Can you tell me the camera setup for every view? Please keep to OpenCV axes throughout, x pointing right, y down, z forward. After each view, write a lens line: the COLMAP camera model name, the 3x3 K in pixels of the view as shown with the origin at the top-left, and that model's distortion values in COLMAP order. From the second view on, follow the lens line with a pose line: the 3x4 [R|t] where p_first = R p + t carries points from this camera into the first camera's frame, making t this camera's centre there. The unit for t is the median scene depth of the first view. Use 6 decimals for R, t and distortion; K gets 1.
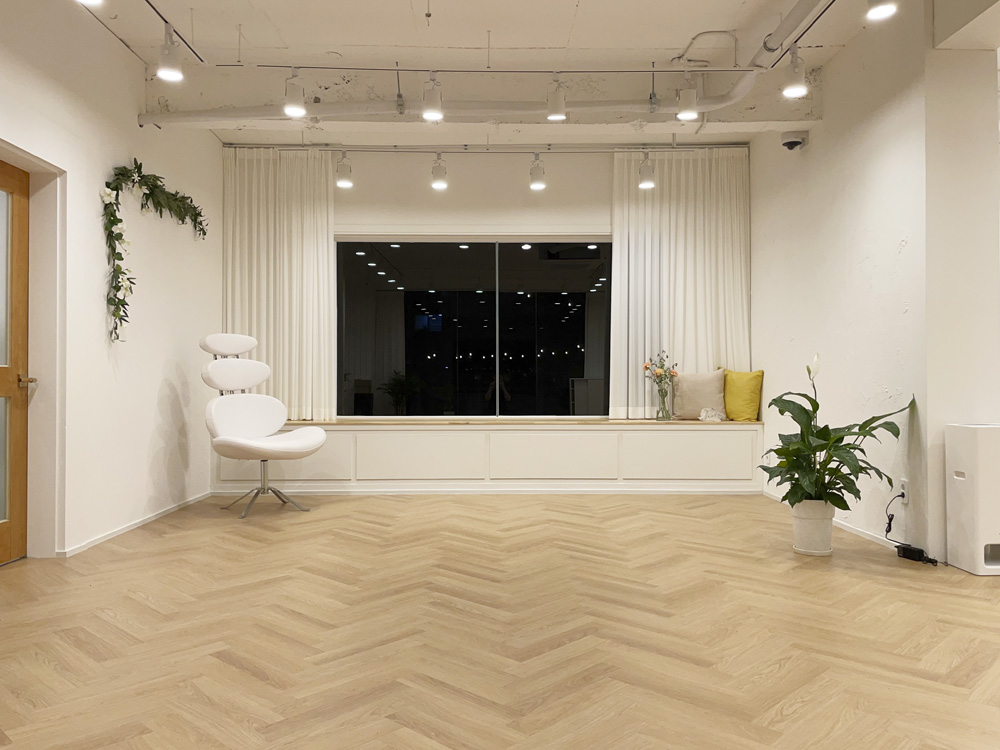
lens RADIAL K [[781.6, 0, 483.8], [0, 781.6, 371.2], [0, 0, 1]] dist [0.088478, -0.111628]
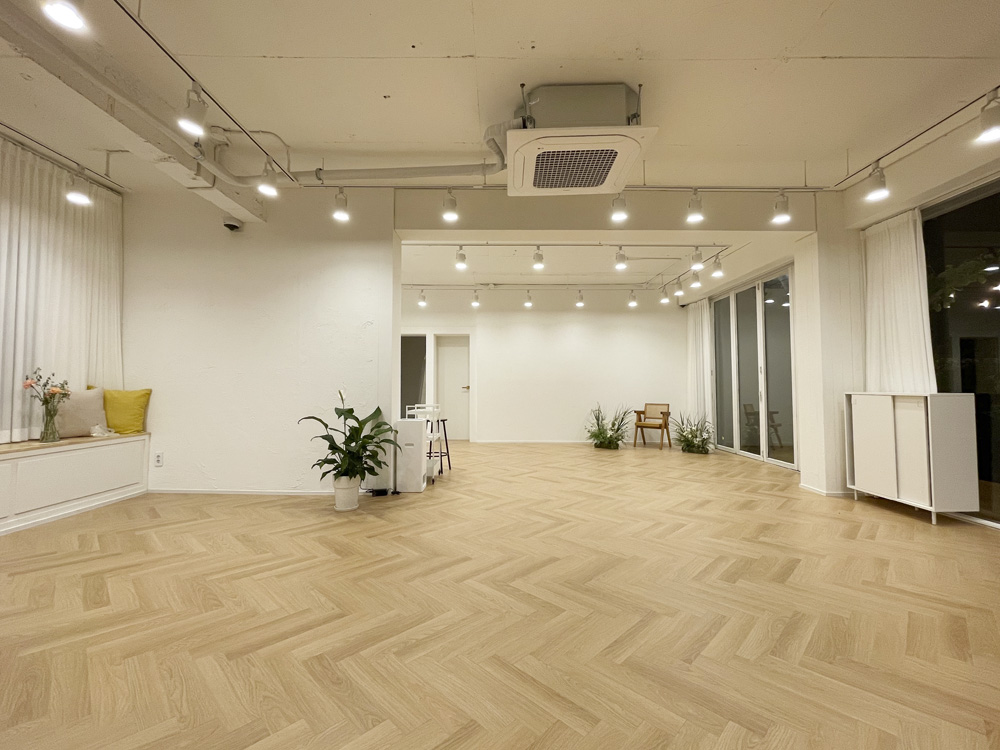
lens RADIAL K [[430.9, 0, 500.0], [0, 430.9, 375.0], [0, 0, 1]] dist [0.000101, -0.000138]
pose [[0.002850, 0.036721, 0.999322, -0.305868], [-0.019898, 0.999130, -0.036657, -0.010074], [-0.999798, -0.019780, 0.003578, 0.461479]]
